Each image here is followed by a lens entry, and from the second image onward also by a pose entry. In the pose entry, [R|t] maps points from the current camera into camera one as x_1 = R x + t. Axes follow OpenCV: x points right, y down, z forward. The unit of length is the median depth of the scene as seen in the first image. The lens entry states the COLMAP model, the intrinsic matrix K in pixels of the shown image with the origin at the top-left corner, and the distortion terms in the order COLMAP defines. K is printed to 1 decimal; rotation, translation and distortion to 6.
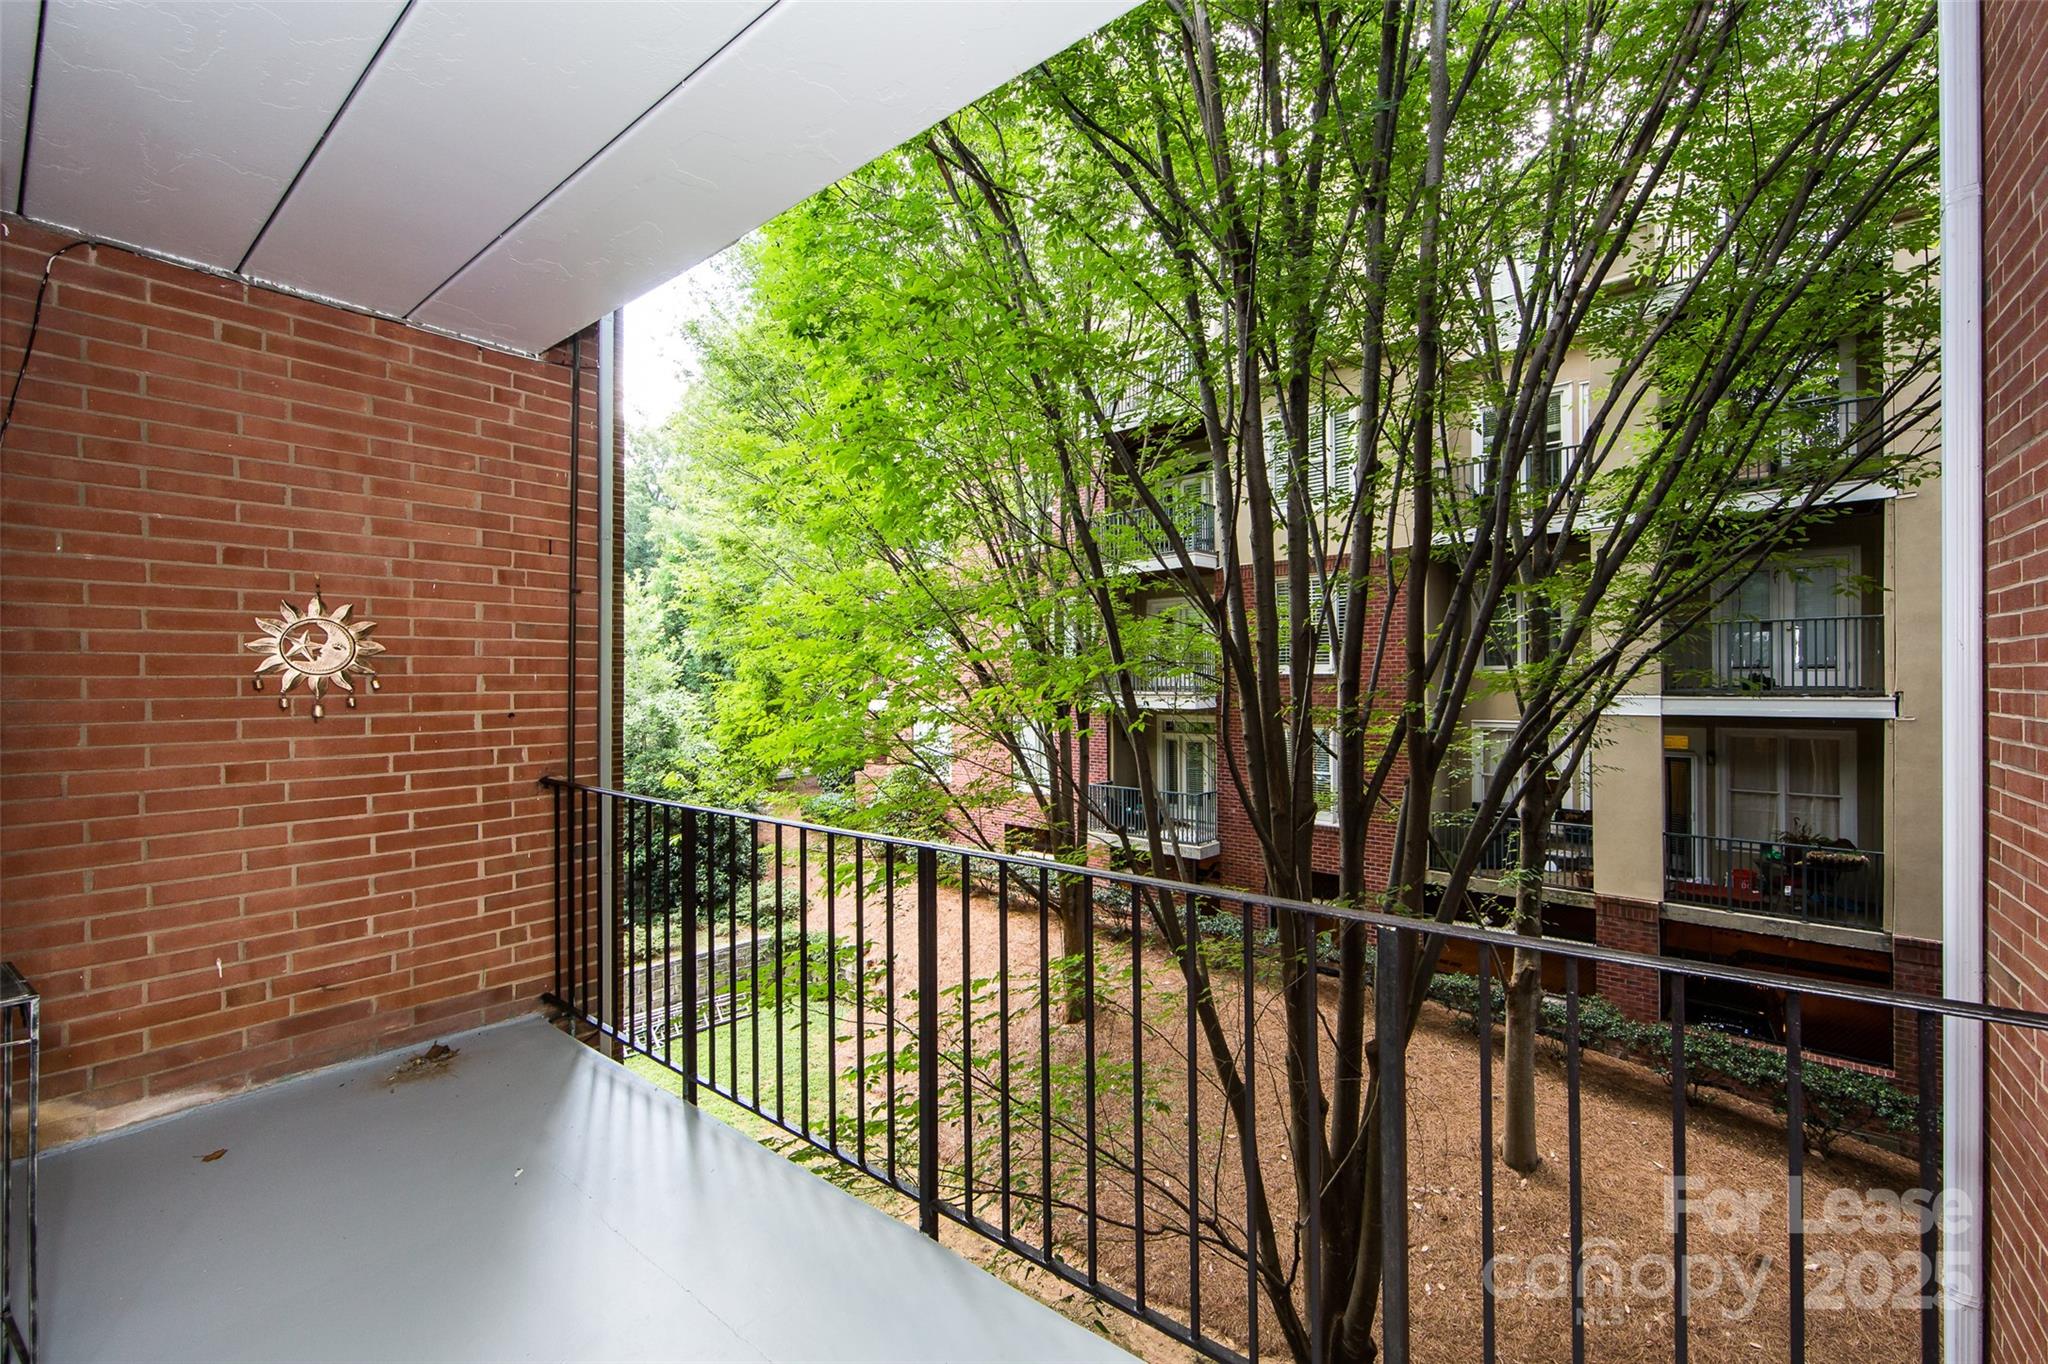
lens RADIAL K [[813.7, 0, 1085.6], [0, 813.7, 681.0], [0, 0, 1]] dist [-0.002112, -0.000174]
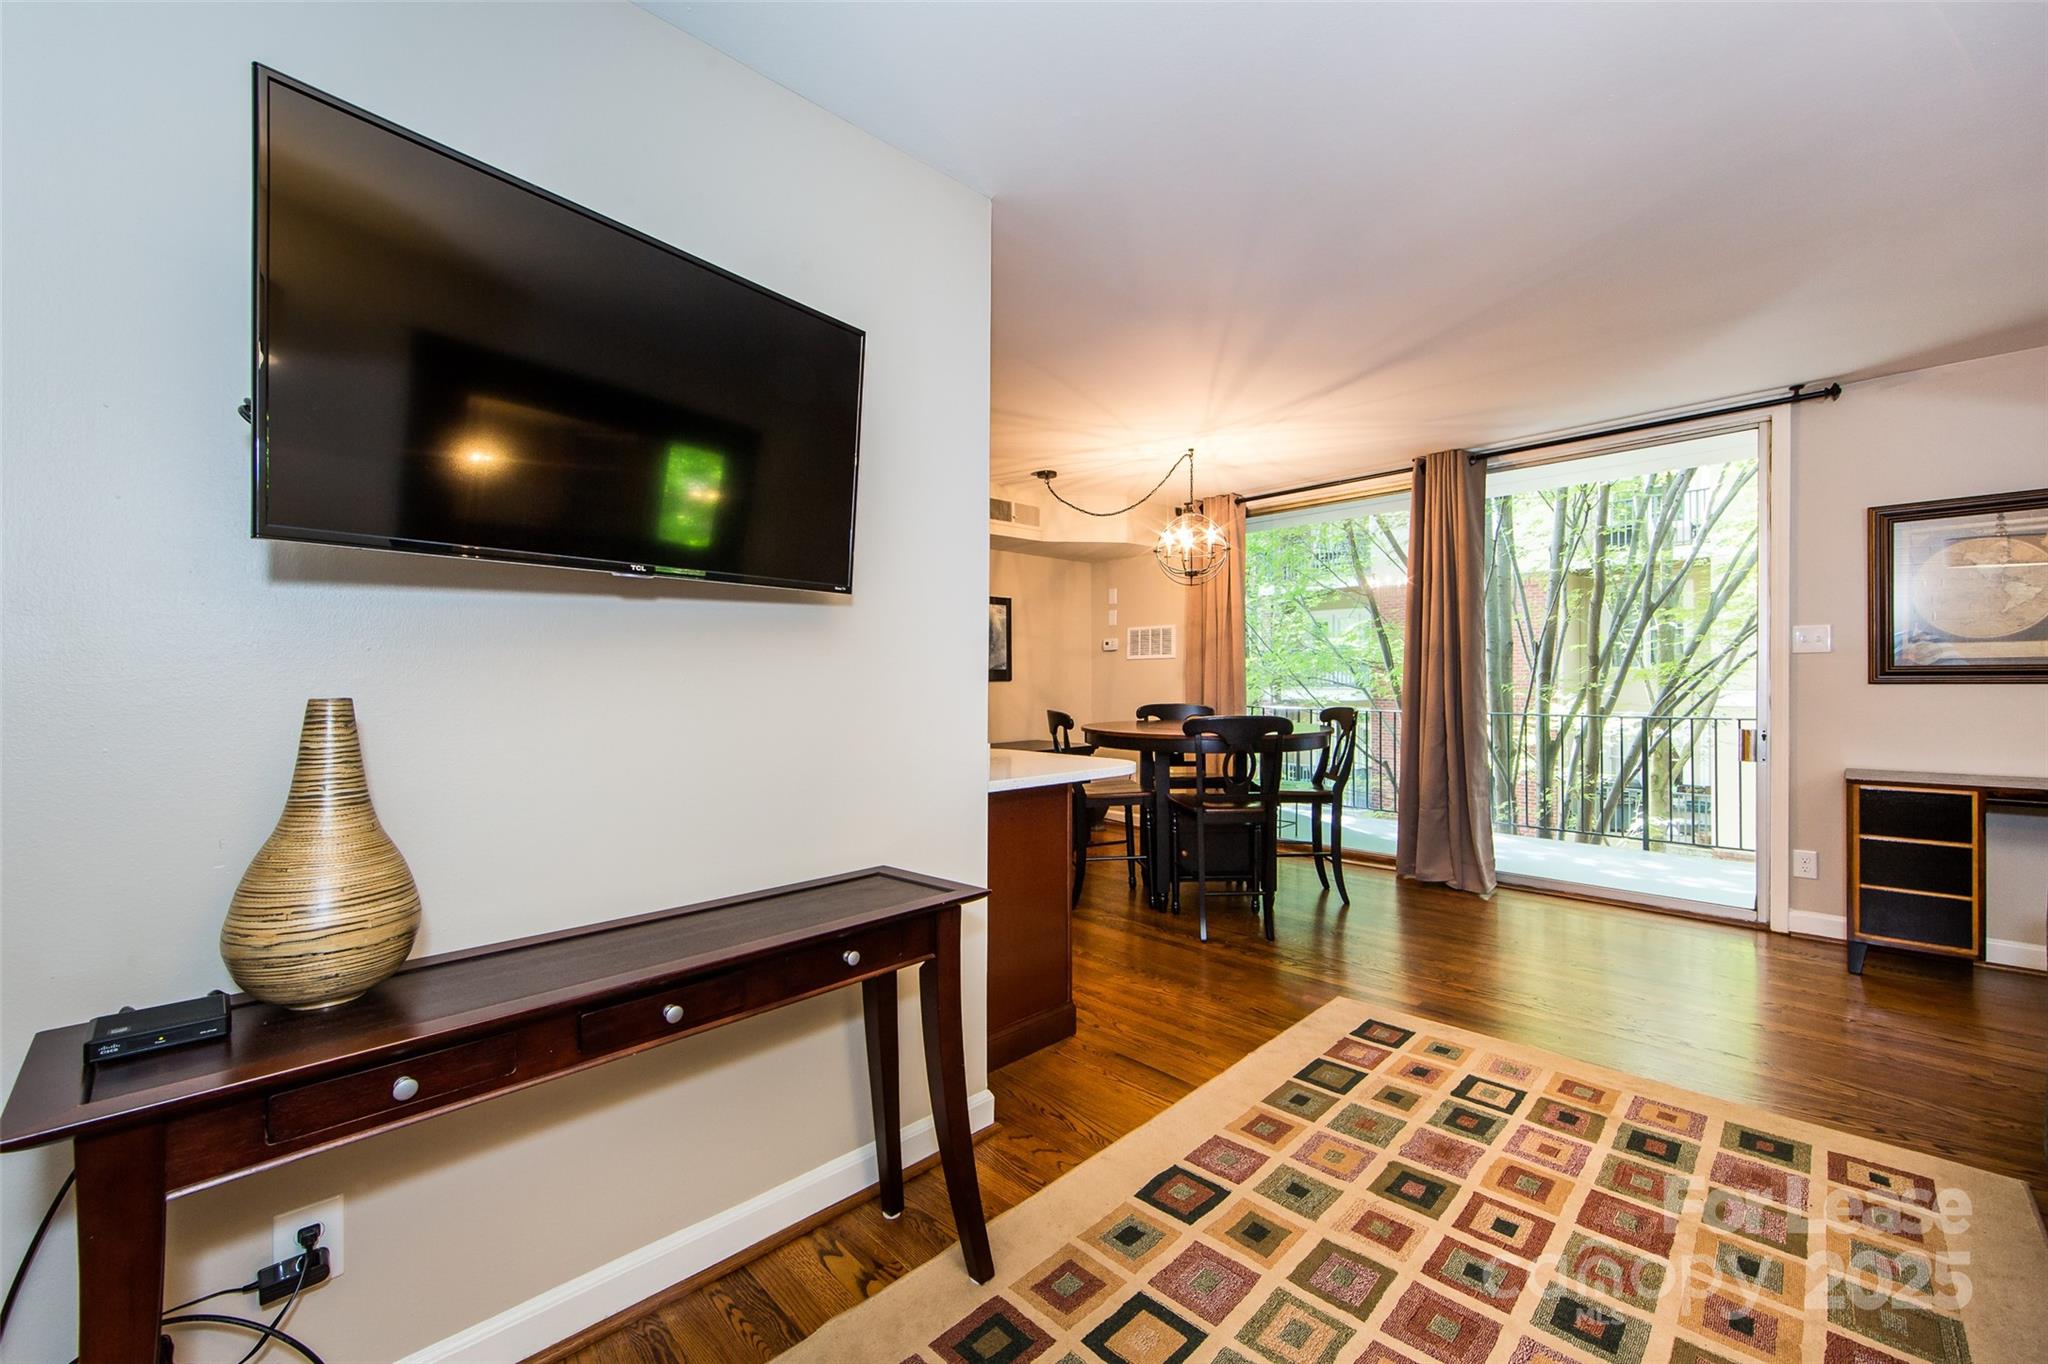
lens RADIAL K [[813.7, 0, 1031.3], [0, 813.7, 682.4], [0, 0, 1]] dist [-0.002112, -0.000174]
pose [[0.989179, 0.010670, -0.146325, -0.254951], [-0.010374, 0.999942, 0.002786, 0.014871], [0.146347, -0.001238, 0.989233, -0.431677]]
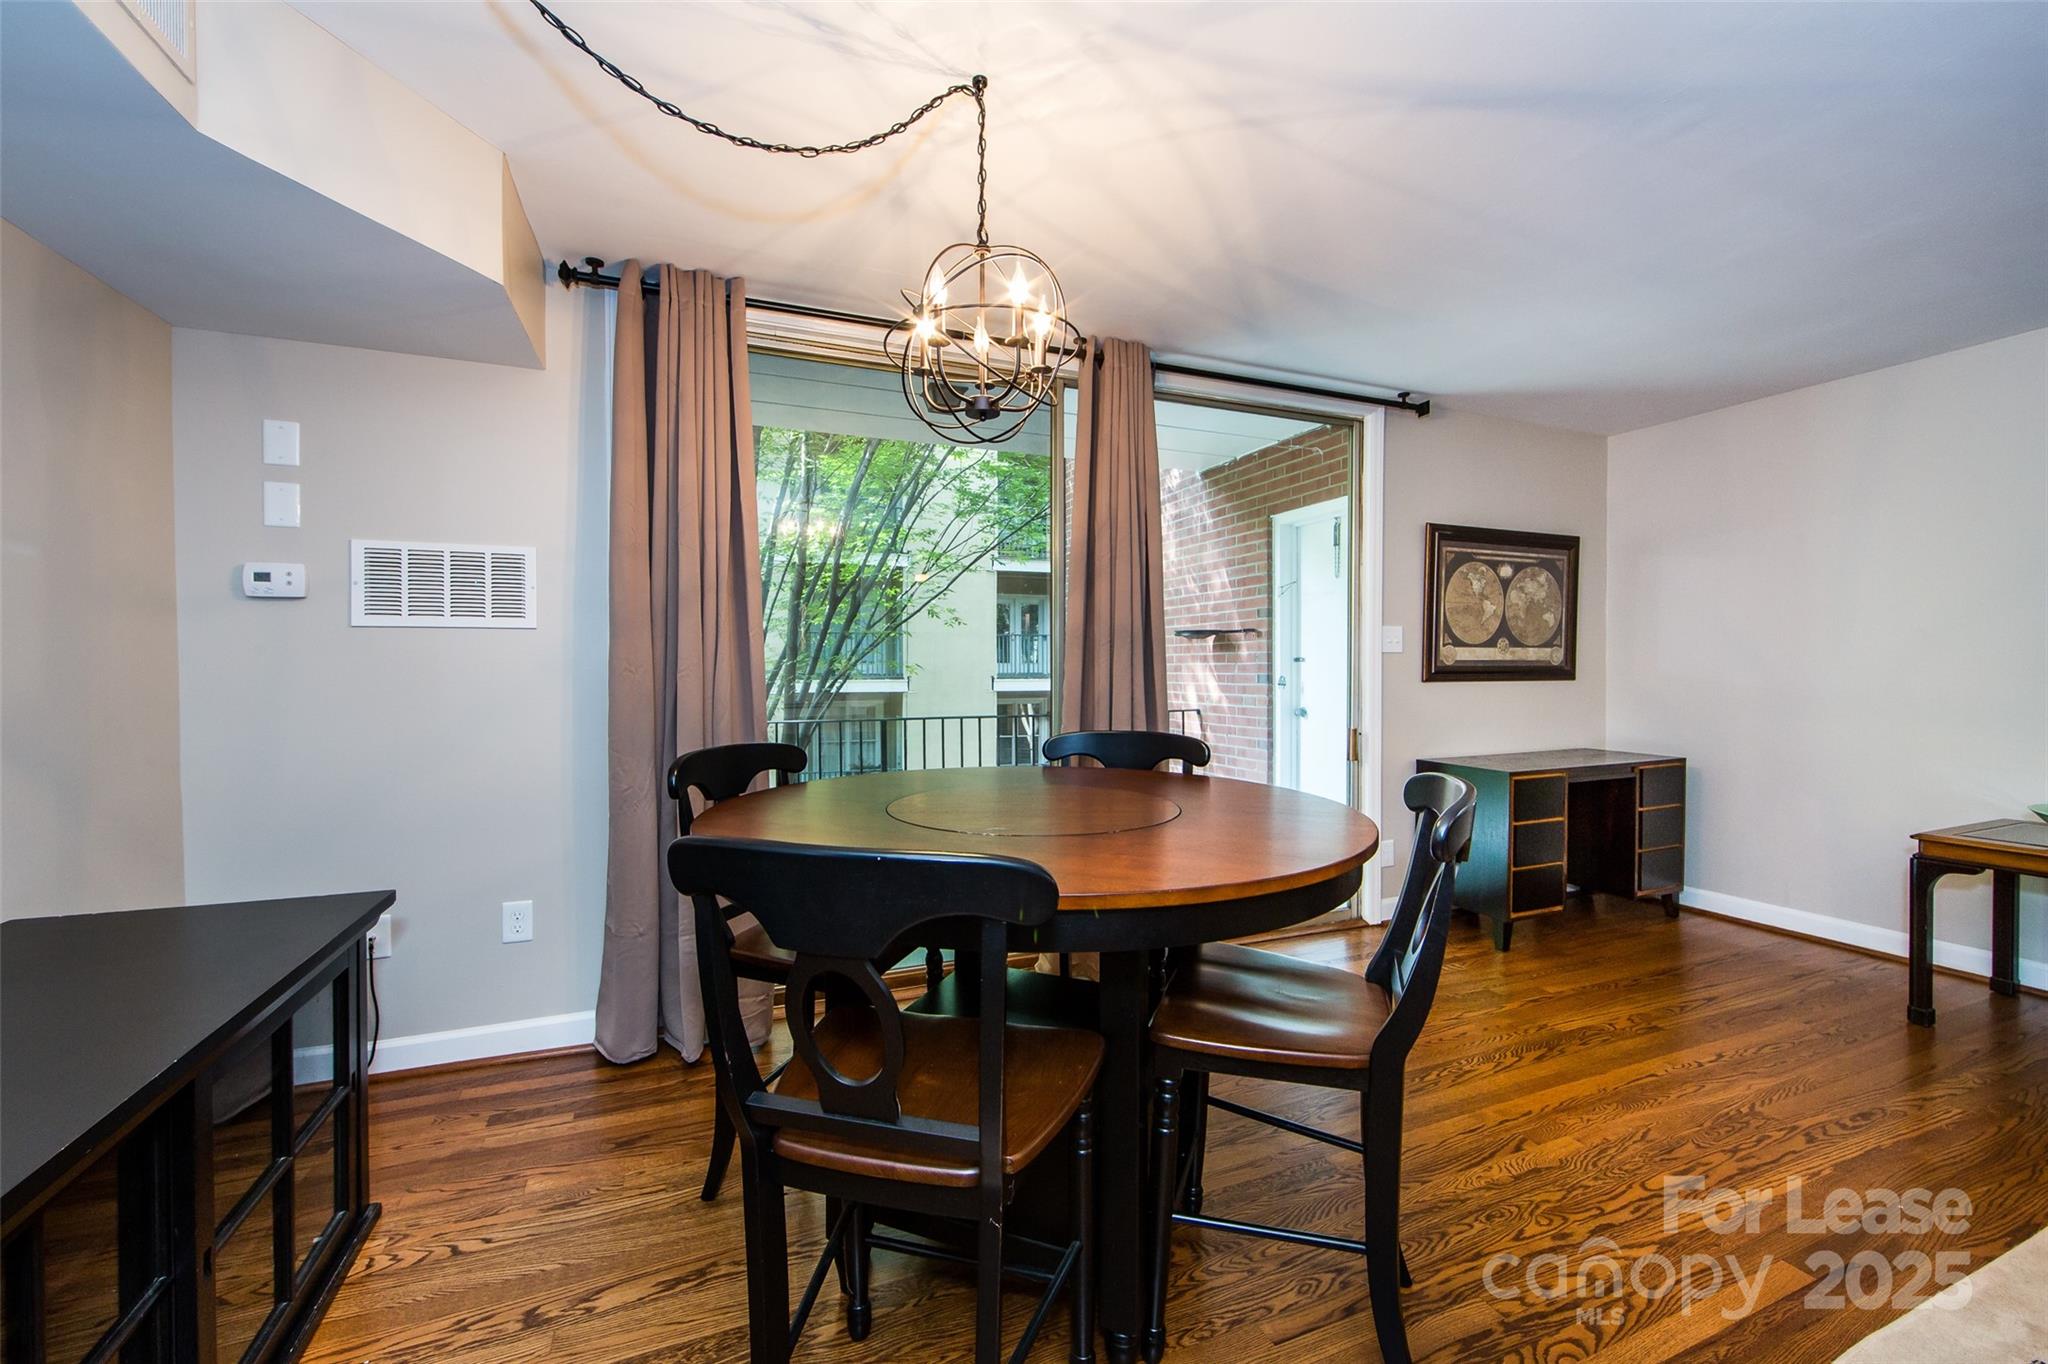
lens RADIAL K [[813.7, 0, 1027.2], [0, 813.7, 675.0], [0, 0, 1]] dist [-0.002112, -0.000174]
pose [[0.510486, -0.000976, 0.859885, -0.356901], [-0.009114, 0.999937, 0.006545, 0.008917], [-0.859838, -0.011178, 0.510445, -0.121508]]
